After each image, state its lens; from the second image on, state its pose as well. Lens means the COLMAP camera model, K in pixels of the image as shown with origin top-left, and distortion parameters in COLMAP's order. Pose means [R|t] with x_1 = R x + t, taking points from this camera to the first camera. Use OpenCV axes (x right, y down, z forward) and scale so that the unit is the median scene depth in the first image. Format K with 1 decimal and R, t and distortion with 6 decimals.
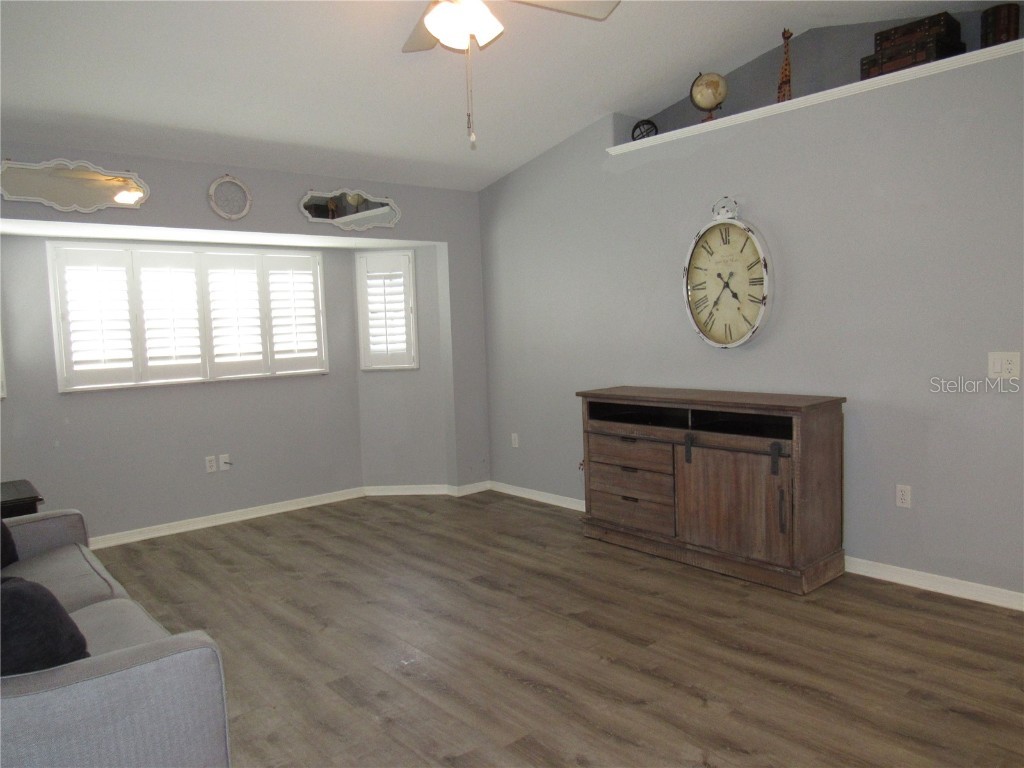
lens RADIAL K [[737.1, 0, 512.0], [0, 737.1, 384.0], [0, 0, 1]] dist [-0.033707, 0.004090]
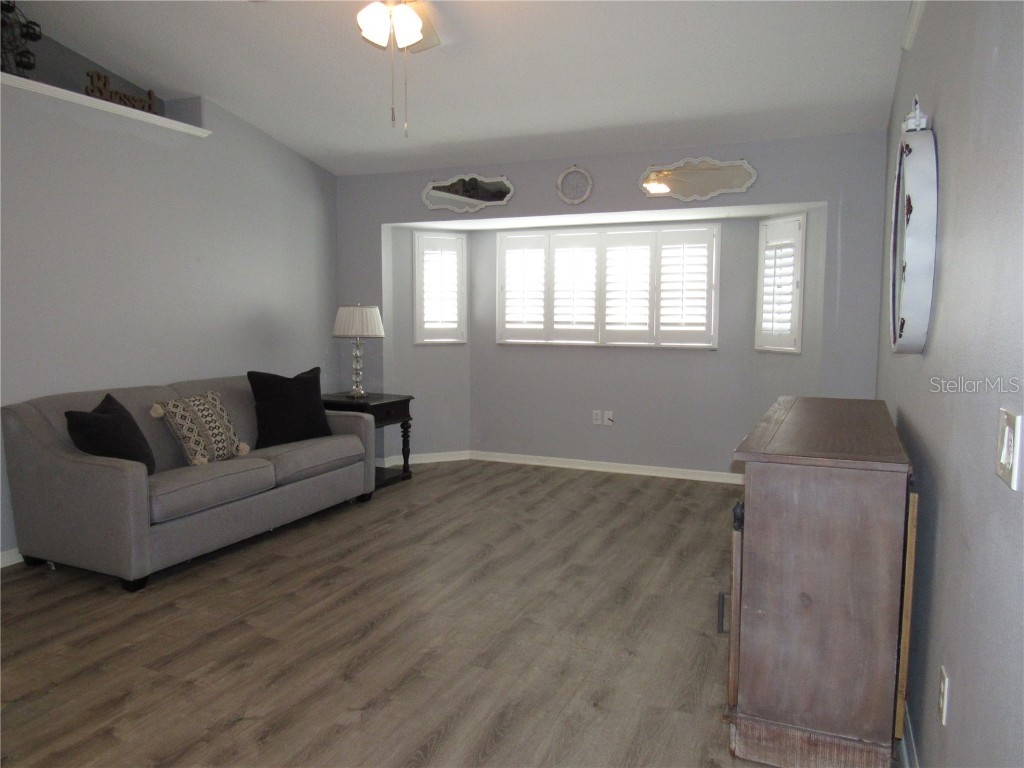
lens RADIAL K [[737.1, 0, 512.0], [0, 737.1, 384.0], [0, 0, 1]] dist [-0.033707, 0.004090]
pose [[0.415777, 0.125978, -0.900699, 0.566824], [-0.090335, 0.991183, 0.096934, -0.042778], [0.904969, 0.041061, 0.423492, 0.381657]]
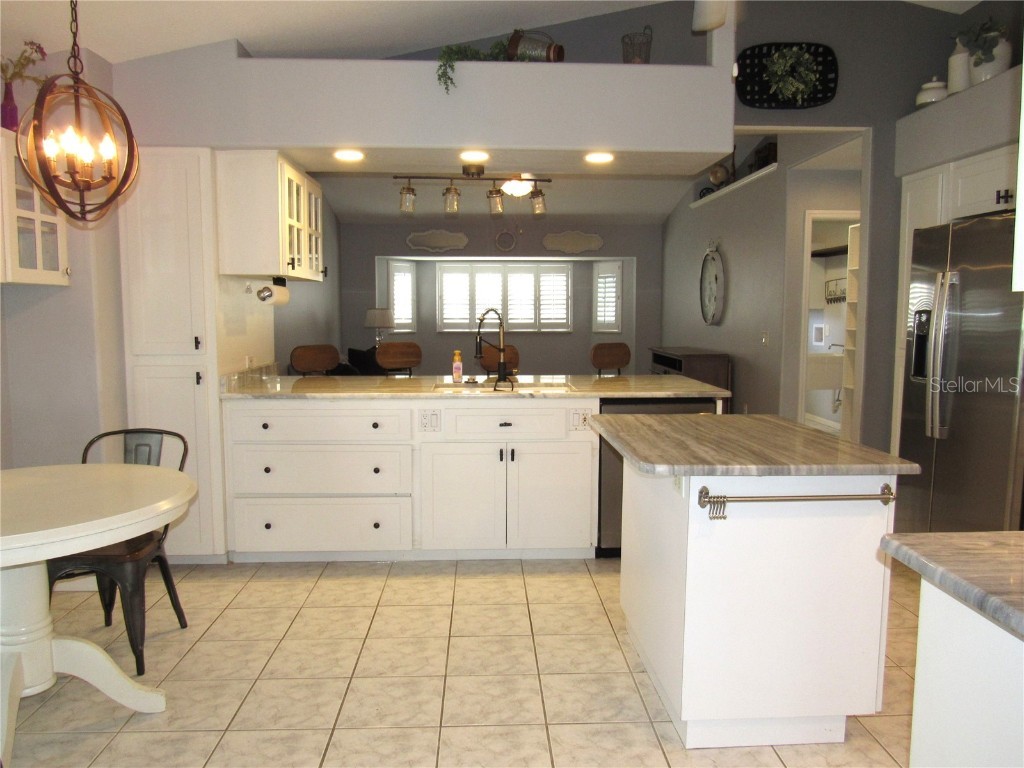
lens RADIAL K [[755.8, 0, 516.0], [0, 755.8, 384.4], [0, 0, 1]] dist [-0.032728, 0.006954]
pose [[0.780385, 0.094191, -0.618164, 0.846724], [-0.077103, 0.995540, 0.054356, 0.023498], [0.620527, 0.005244, 0.784167, -0.543697]]
